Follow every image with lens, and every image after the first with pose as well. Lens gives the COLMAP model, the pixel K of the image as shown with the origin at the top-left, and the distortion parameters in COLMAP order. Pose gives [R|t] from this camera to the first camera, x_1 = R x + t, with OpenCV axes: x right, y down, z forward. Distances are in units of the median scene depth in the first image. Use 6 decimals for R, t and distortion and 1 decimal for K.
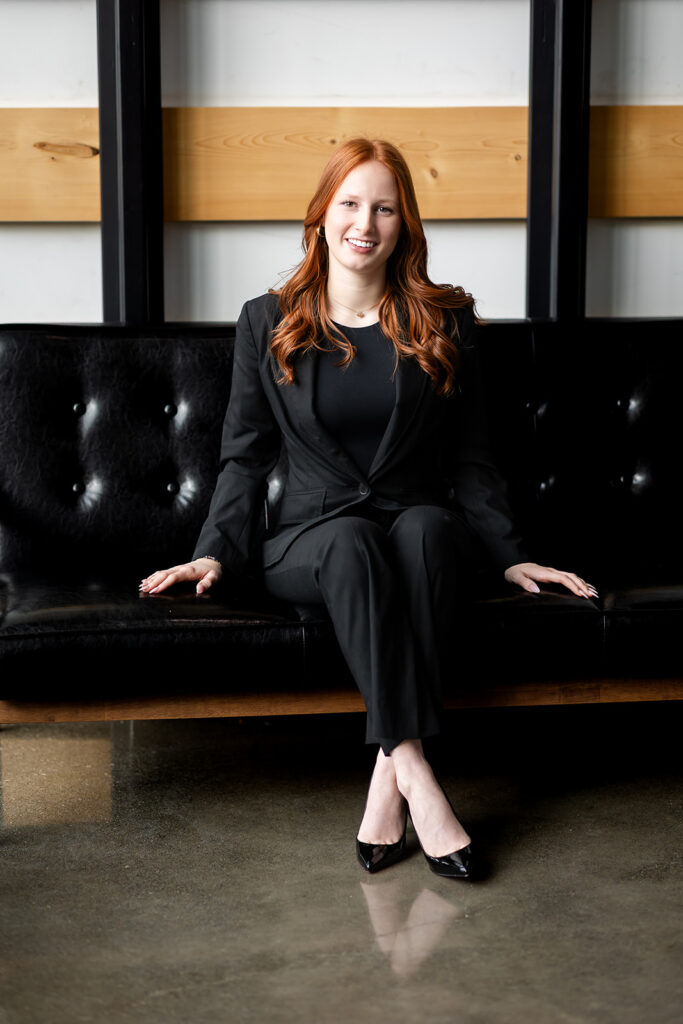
lens RADIAL K [[2731.3, 0, 384.6], [0, 2731.3, 511.7], [0, 0, 1]] dist [-0.075735, 0.303881]
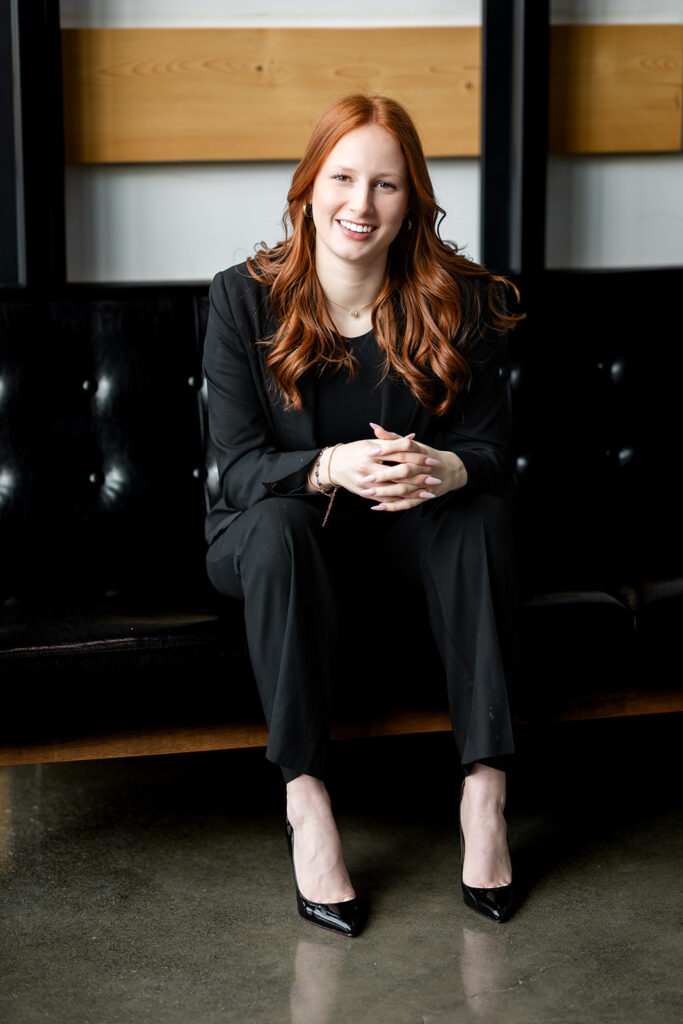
lens RADIAL K [[2731.3, 0, 384.6], [0, 2731.3, 511.7], [0, 0, 1]] dist [-0.075735, 0.303881]
pose [[0.990946, -0.028920, 0.131110, -0.107053], [0.026852, 0.999486, 0.017515, -0.011439], [-0.131550, -0.013836, 0.991213, 0.159293]]
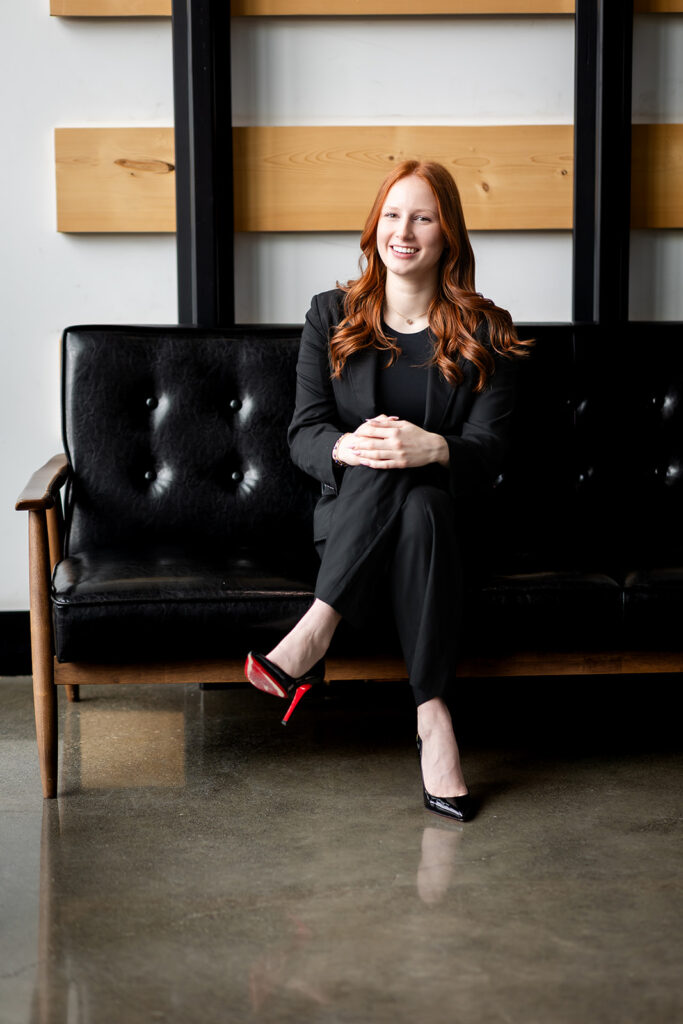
lens RADIAL K [[2882.9, 0, 341.5], [0, 2882.9, 512.0], [0, 0, 1]] dist [-0.103693, 0.239053]
pose [[0.996772, 0.006347, -0.080033, 0.059365], [-0.007731, 0.999826, -0.016995, 0.026286], [0.079911, 0.017559, 0.996647, -0.147517]]
